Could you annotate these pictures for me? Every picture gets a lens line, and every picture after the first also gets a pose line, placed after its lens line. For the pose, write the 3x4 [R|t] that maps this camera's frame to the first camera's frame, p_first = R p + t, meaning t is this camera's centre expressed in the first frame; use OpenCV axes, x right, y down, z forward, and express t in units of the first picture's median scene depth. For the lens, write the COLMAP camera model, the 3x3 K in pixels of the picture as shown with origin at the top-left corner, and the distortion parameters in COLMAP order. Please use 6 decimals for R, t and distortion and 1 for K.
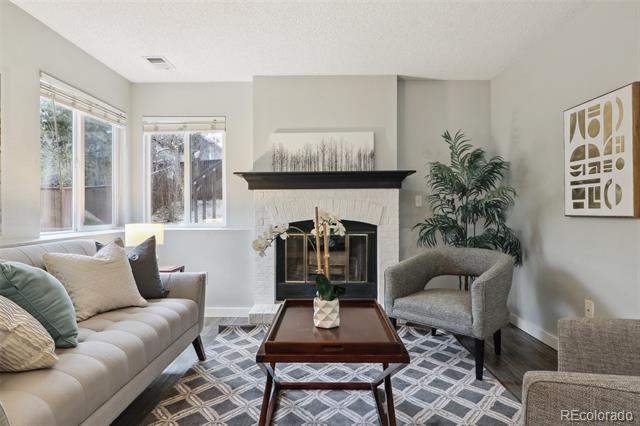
lens RADIAL K [[376.9, 0, 318.0], [0, 376.9, 210.9], [0, 0, 1]] dist [0.005212, -0.011460]
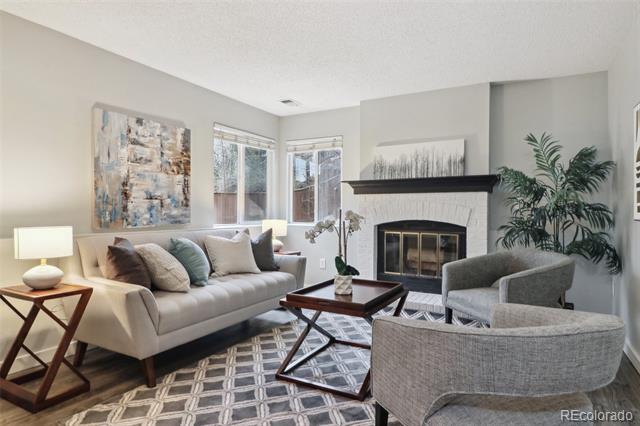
lens RADIAL K [[382.7, 0, 320.0], [0, 382.7, 213.0], [0, 0, 1]] dist [0.001620, -0.000764]
pose [[0.877265, 0.010973, -0.479881, 0.314930], [-0.009564, 0.999940, 0.005382, -0.002013], [0.479911, -0.000132, 0.877317, -0.149161]]
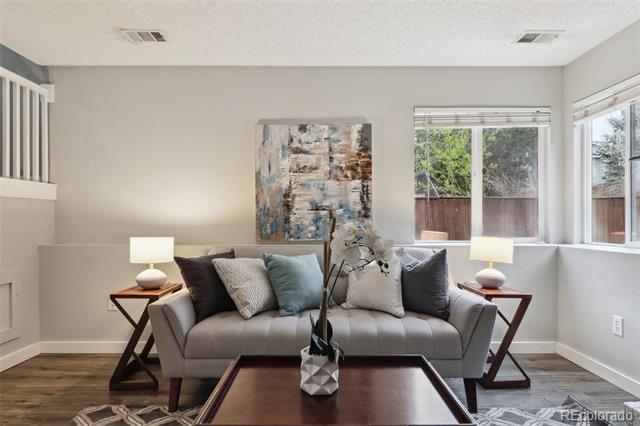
lens RADIAL K [[373.8, 0, 319.7], [0, 373.8, 229.1], [0, 0, 1]] dist [-0.001986, -0.000905]
pose [[0.014743, 0.028246, -0.999492, 0.345777], [0.000338, 0.999601, 0.028254, -0.007821], [0.999891, -0.000754, 0.014728, 0.485977]]
